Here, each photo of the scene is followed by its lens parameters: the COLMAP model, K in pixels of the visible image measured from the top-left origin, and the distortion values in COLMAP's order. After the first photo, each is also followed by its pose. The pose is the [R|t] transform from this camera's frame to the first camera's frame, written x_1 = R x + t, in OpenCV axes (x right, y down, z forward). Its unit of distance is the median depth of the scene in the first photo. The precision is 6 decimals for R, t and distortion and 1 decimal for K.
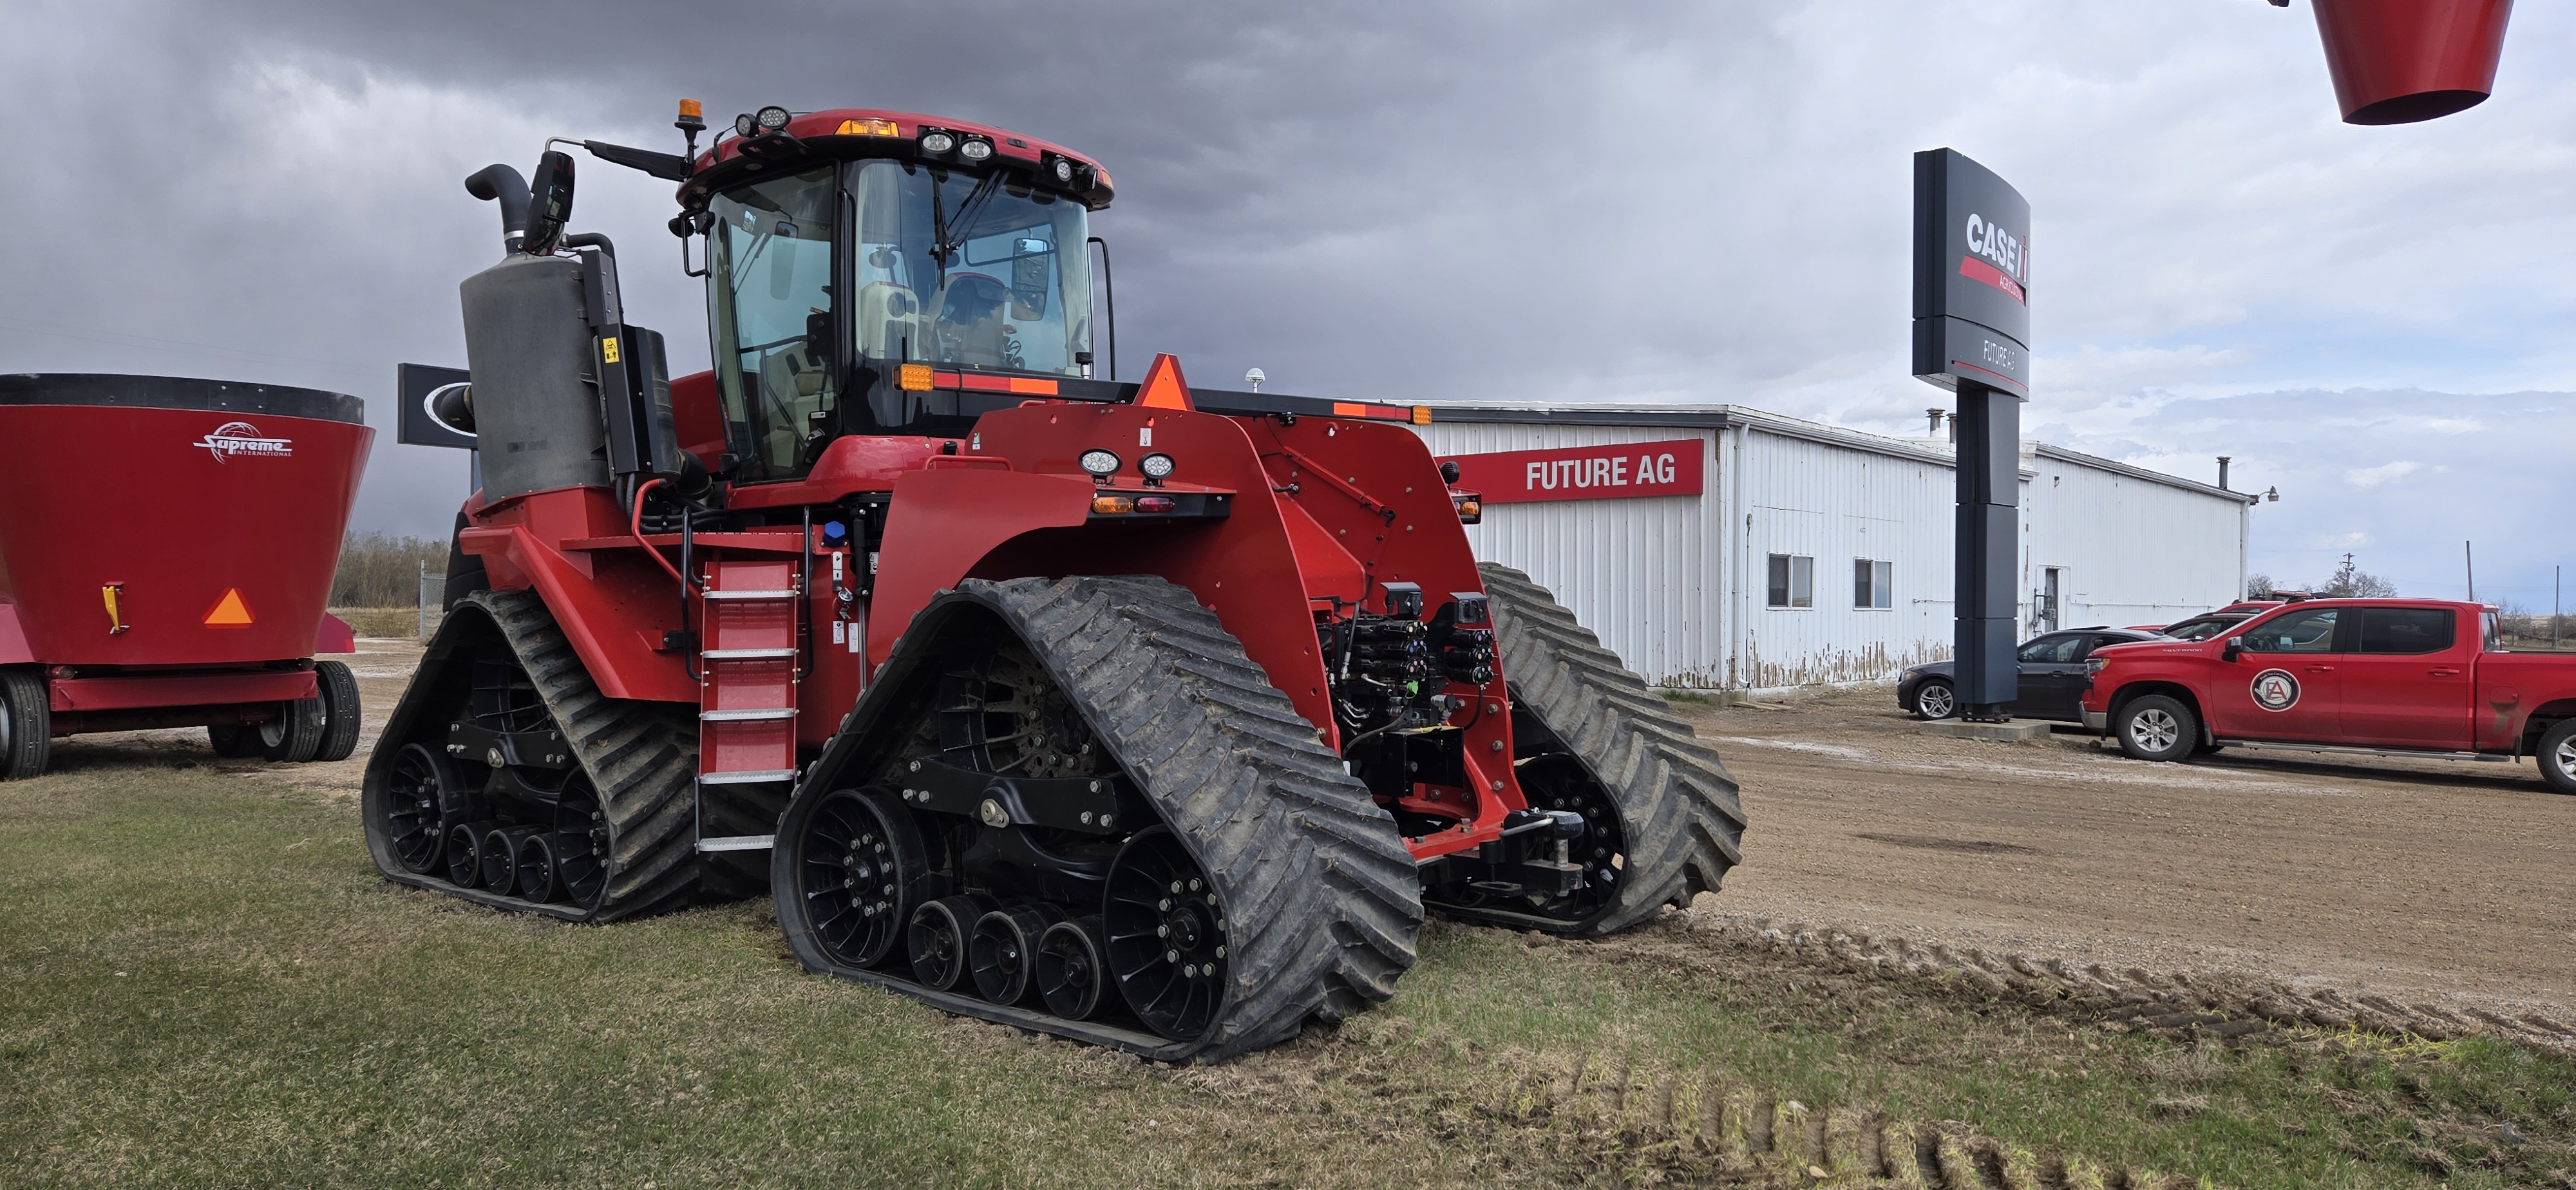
lens RADIAL K [[1709.3, 0, 1252.9], [0, 1709.3, 595.7], [0, 0, 1]] dist [0.038258, -0.002391]
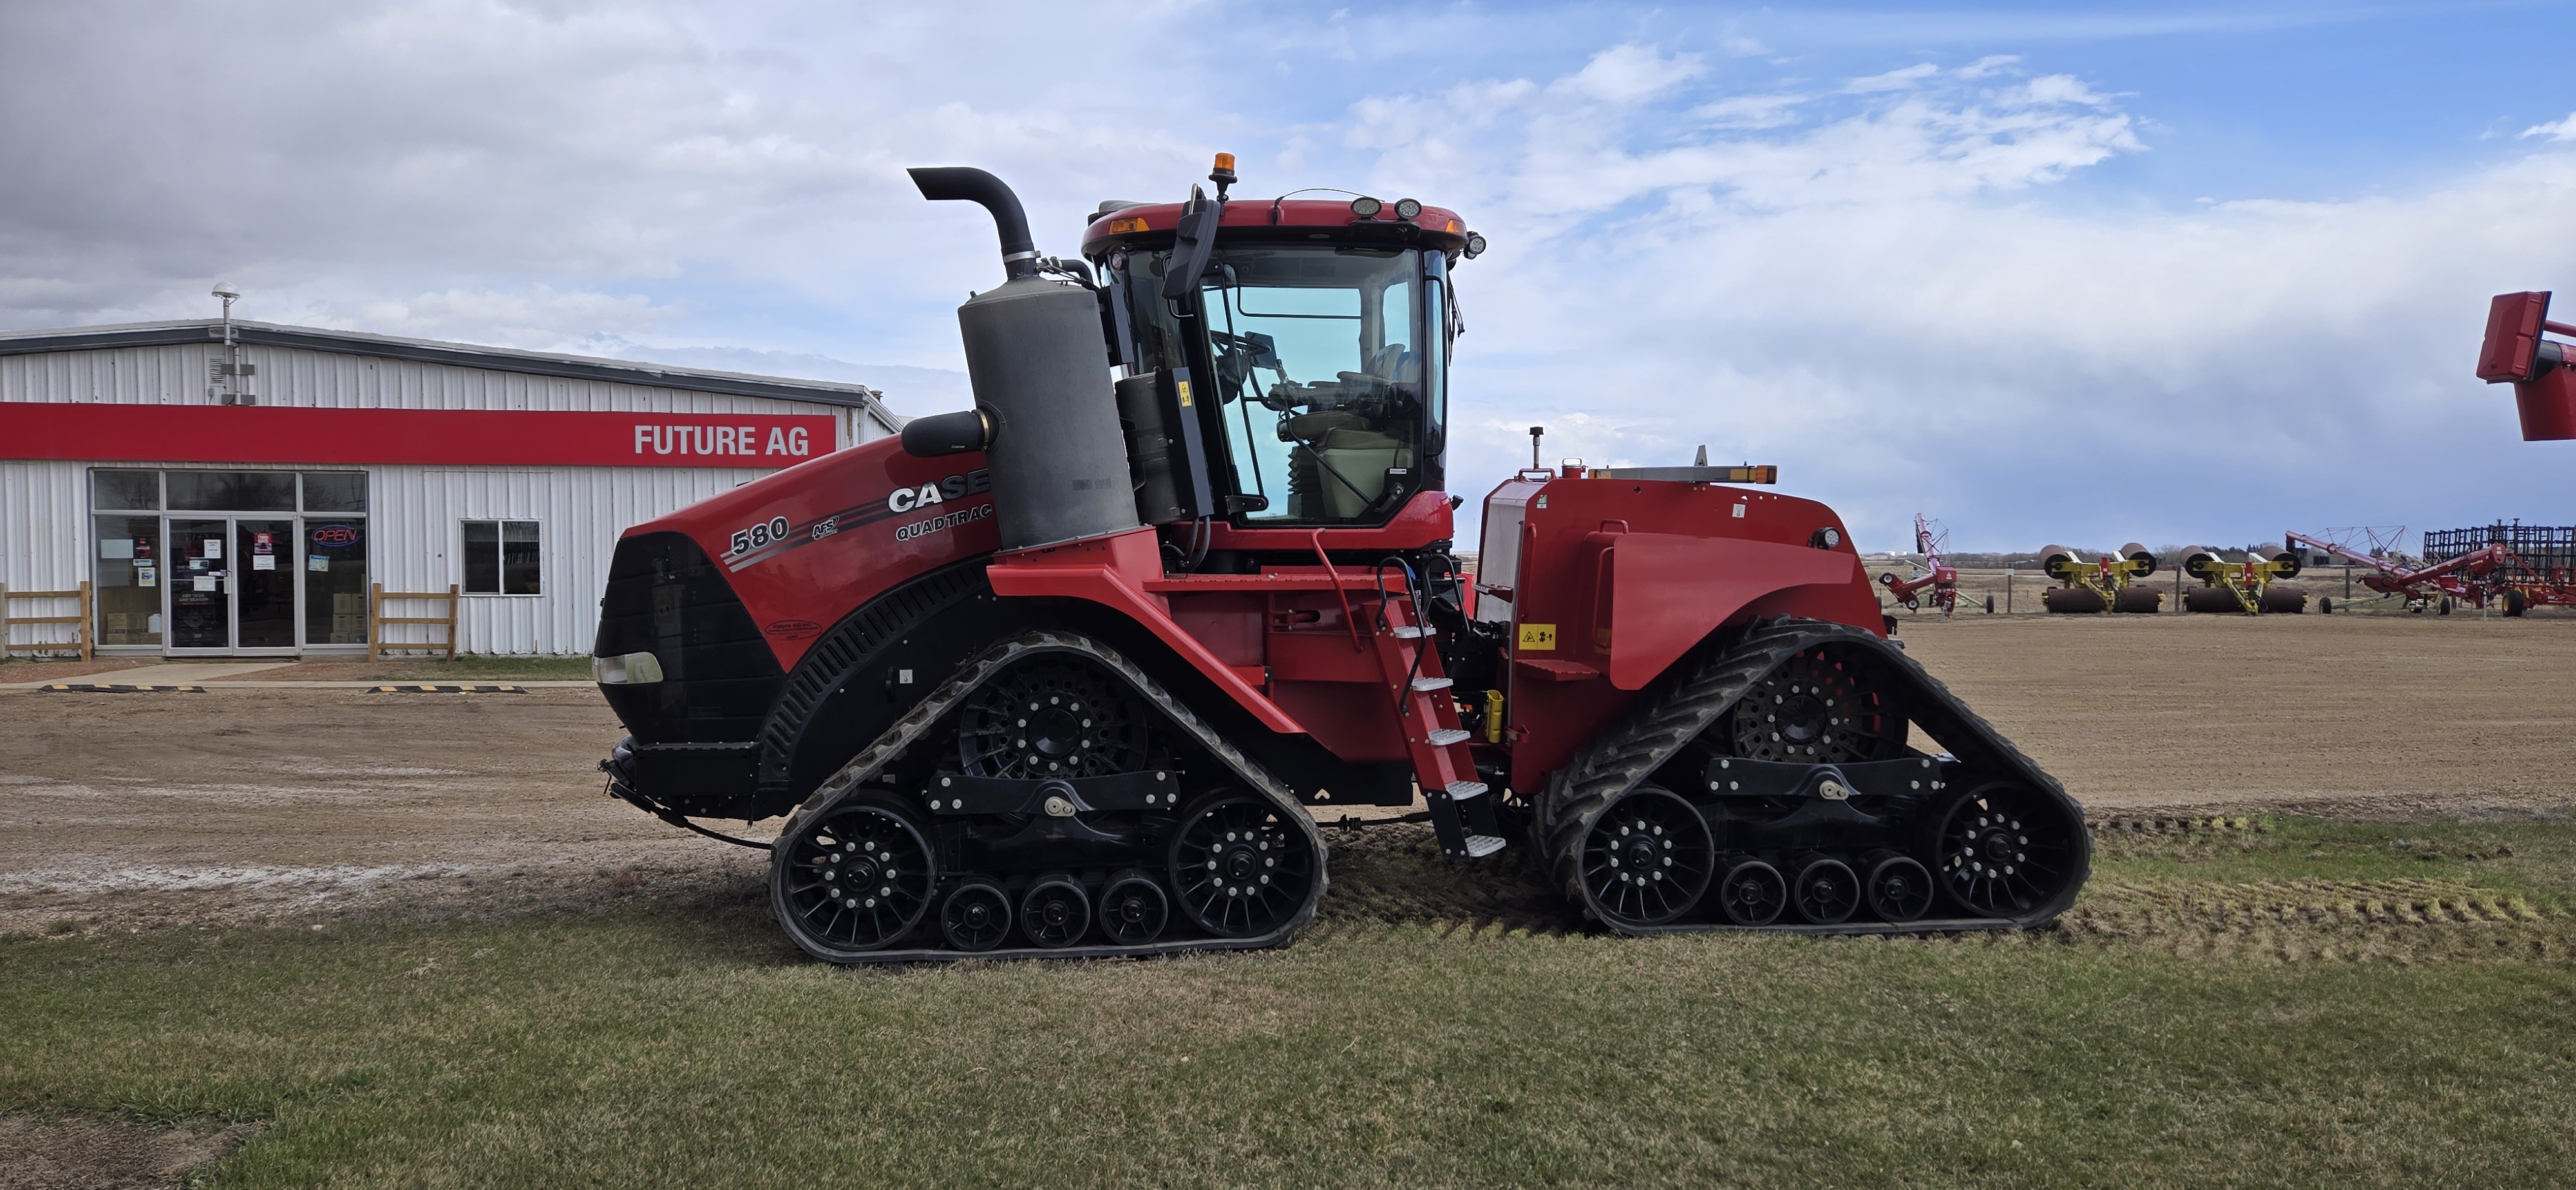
lens RADIAL K [[1709.3, 0, 1252.9], [0, 1709.3, 595.7], [0, 0, 1]] dist [0.038258, -0.002391]
pose [[0.677850, -0.022170, 0.734866, -0.332763], [-0.005373, 0.999369, 0.035106, -0.018057], [-0.735181, -0.027745, 0.677303, 0.085653]]
